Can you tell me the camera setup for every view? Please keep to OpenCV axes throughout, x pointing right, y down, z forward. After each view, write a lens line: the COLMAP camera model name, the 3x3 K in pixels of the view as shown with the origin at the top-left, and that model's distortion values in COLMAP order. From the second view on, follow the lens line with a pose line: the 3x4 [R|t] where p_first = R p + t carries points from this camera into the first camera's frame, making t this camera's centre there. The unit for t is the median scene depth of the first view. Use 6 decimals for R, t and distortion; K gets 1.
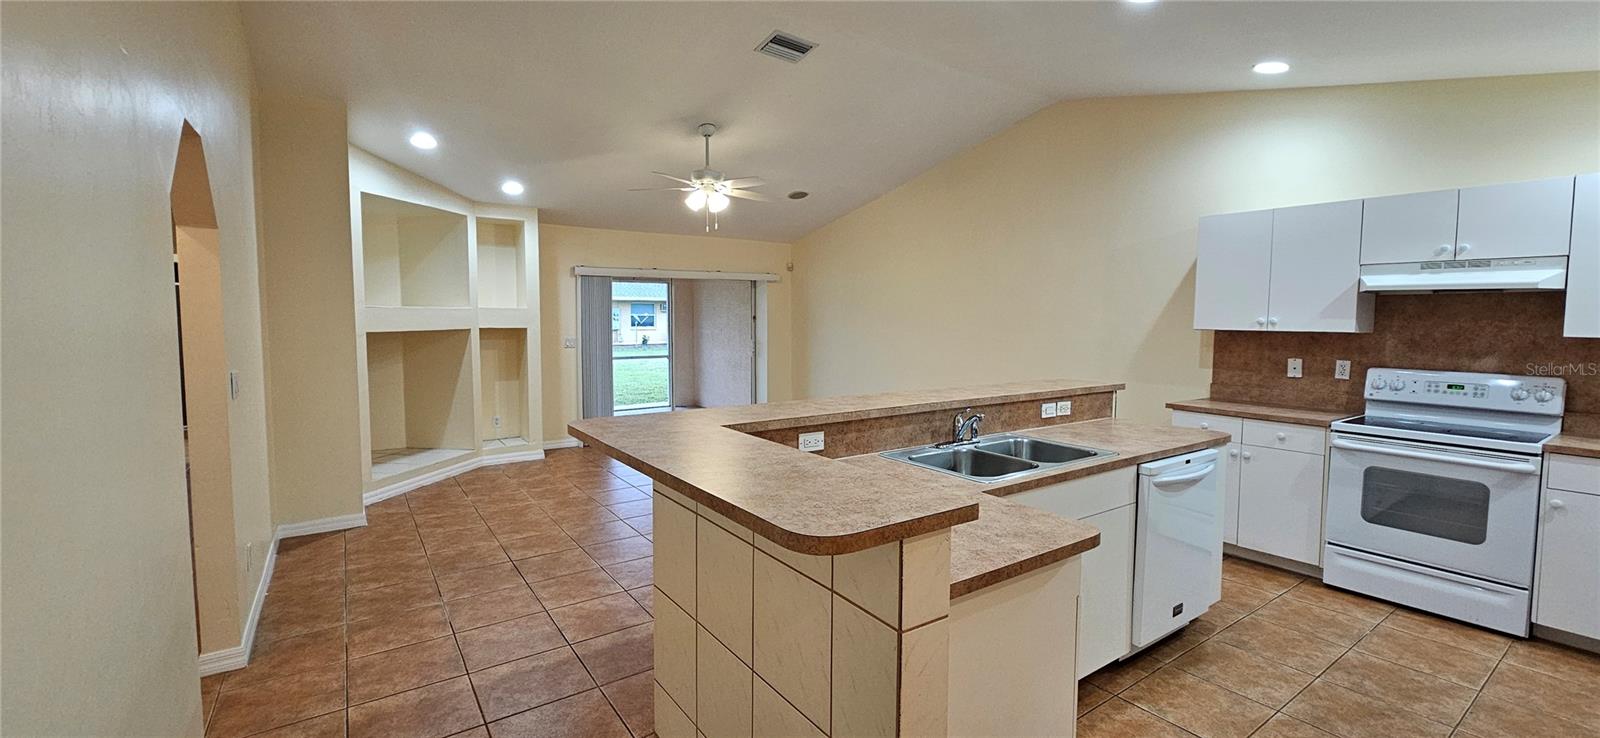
lens RADIAL K [[653.0, 0, 806.1], [0, 653.0, 364.0], [0, 0, 1]] dist [0.000125, 0.000364]
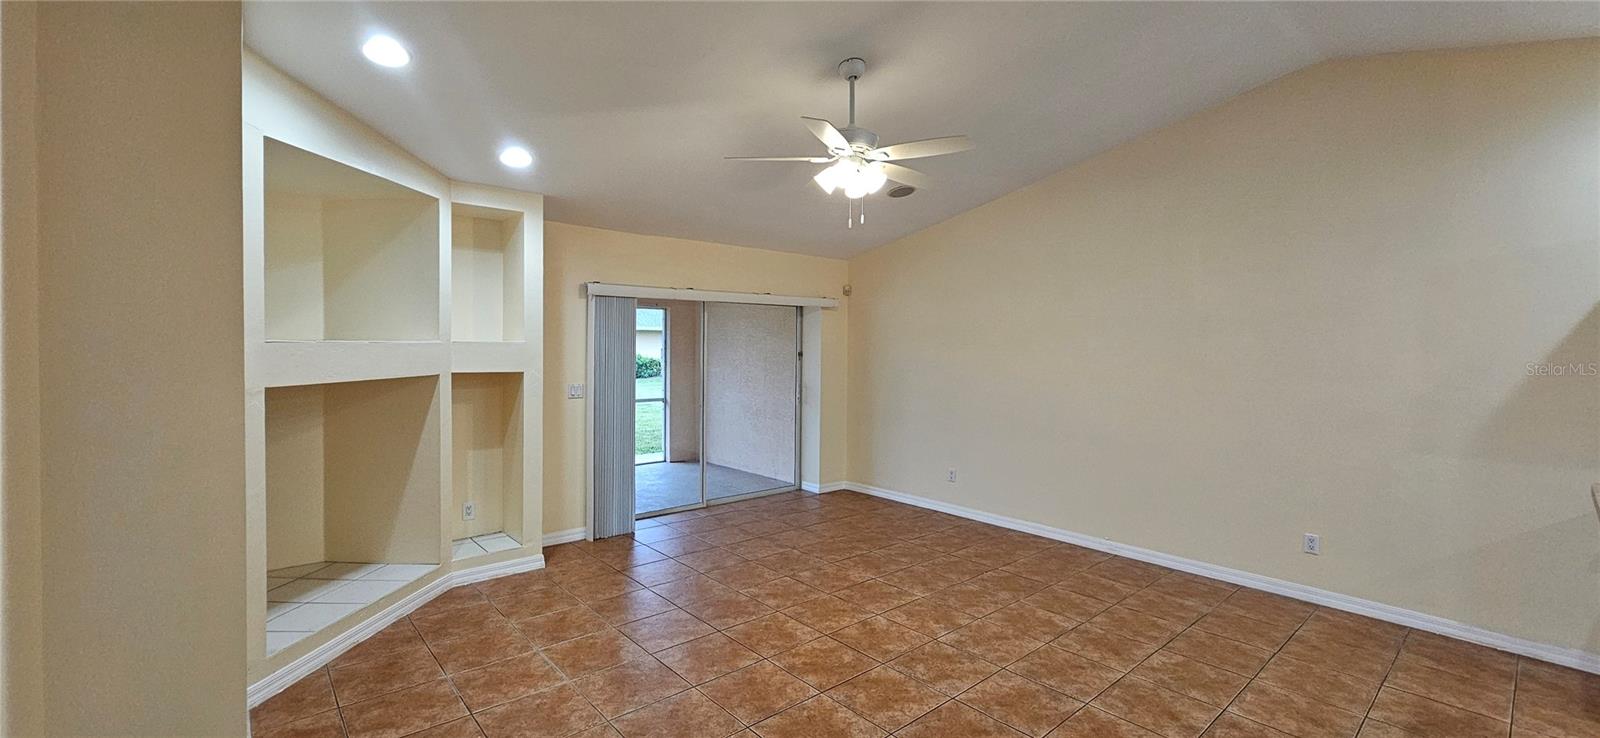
lens RADIAL K [[653.0, 0, 804.6], [0, 653.0, 364.0], [0, 0, 1]] dist [0.000125, 0.000364]
pose [[0.994577, 0.003482, 0.103940, -0.294938], [0.001144, 0.999013, -0.044414, -0.046719], [-0.103993, 0.044292, 0.993591, 0.428379]]
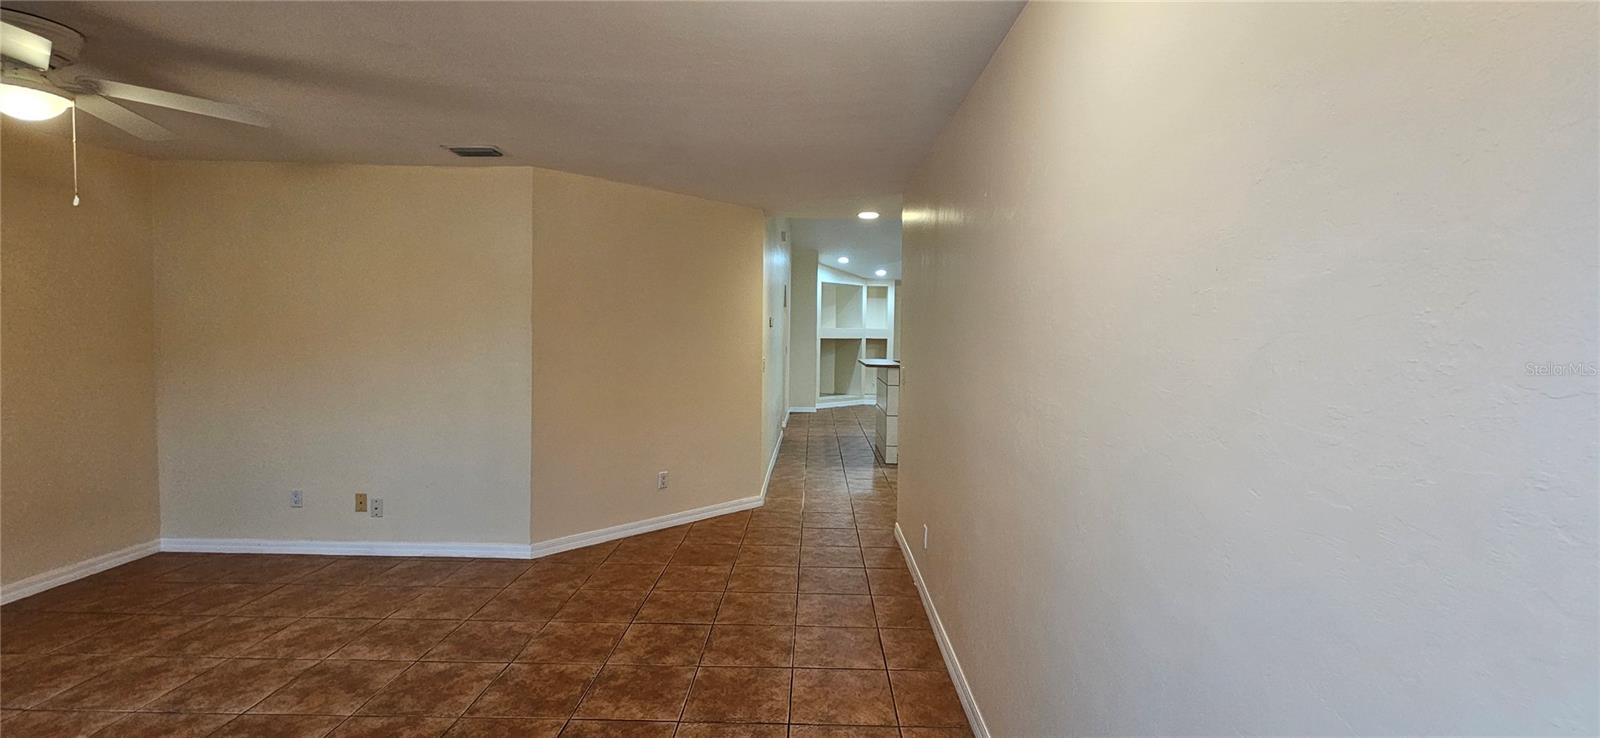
lens RADIAL K [[653.0, 0, 807.7], [0, 653.0, 369.6], [0, 0, 1]] dist [0.000125, 0.000364]
pose [[0.809871, 0.038616, -0.585336, 0.781722], [-0.052561, 0.998594, -0.006844, 0.093360], [0.584249, 0.036309, 0.810762, -1.086196]]
